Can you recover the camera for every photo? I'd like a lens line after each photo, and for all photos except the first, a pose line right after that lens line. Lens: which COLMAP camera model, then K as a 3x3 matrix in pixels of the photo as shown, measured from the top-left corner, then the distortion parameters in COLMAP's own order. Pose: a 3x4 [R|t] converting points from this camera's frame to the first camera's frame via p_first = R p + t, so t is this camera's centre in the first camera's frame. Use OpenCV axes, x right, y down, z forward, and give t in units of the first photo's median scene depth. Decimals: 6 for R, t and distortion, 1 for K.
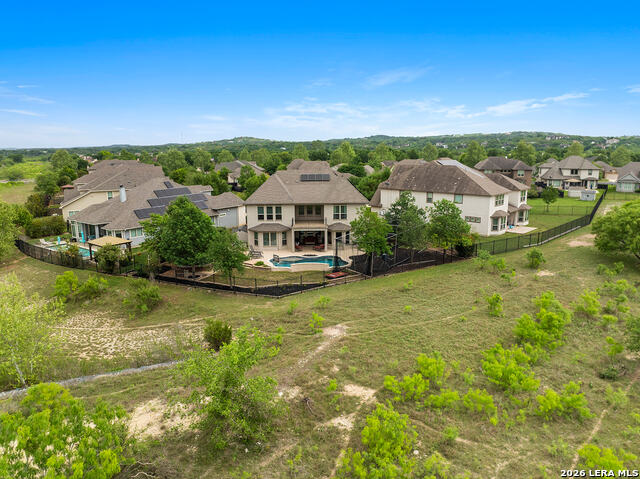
lens RADIAL K [[446.0, 0, 320.0], [0, 446.0, 239.5], [0, 0, 1]] dist [-0.057749, -0.002097]
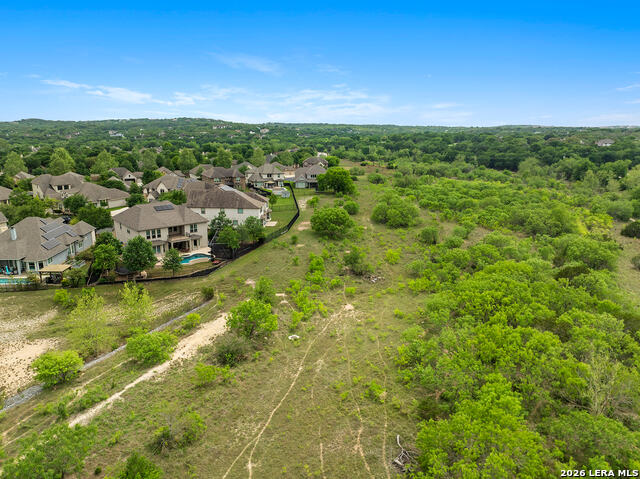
lens RADIAL K [[449.0, 0, 320.0], [0, 449.0, 239.5], [0, 0, 1]] dist [-0.033736, -0.000113]
pose [[0.752845, -0.140137, 0.643107, -0.711498], [0.114682, 0.990054, 0.081489, -0.103592], [-0.648130, 0.012404, 0.761429, -0.648092]]
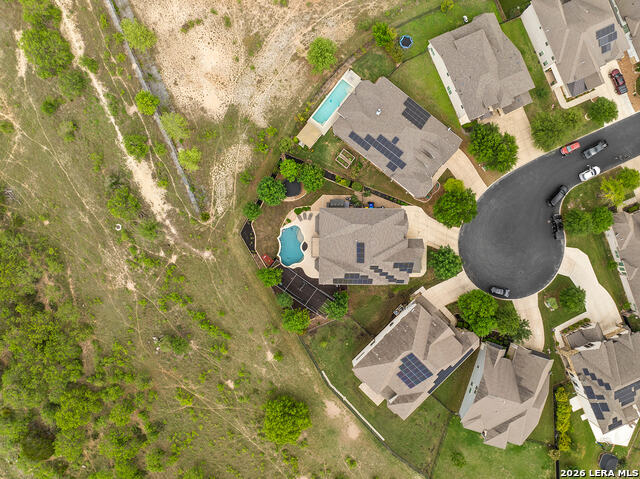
lens RADIAL K [[449.0, 0, 320.0], [0, 449.0, 239.5], [0, 0, 1]] dist [-0.033736, -0.000113]
pose [[-0.007591, 0.999001, 0.044049, -0.125982], [-0.206122, -0.044667, 0.977506, -1.697436], [0.978497, -0.001659, 0.206255, 0.647942]]
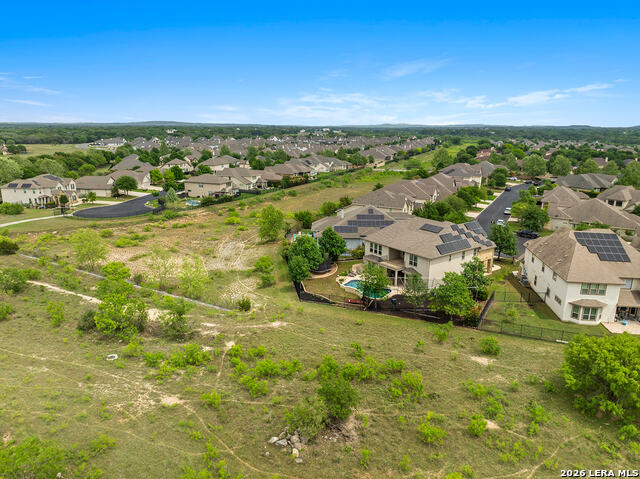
lens RADIAL K [[449.0, 0, 320.0], [0, 449.0, 239.5], [0, 0, 1]] dist [-0.033736, -0.000113]
pose [[0.601533, 0.213776, -0.769713, 0.880015], [-0.176153, 0.975307, 0.133212, -0.248552], [0.779184, 0.055456, 0.624337, -0.040643]]
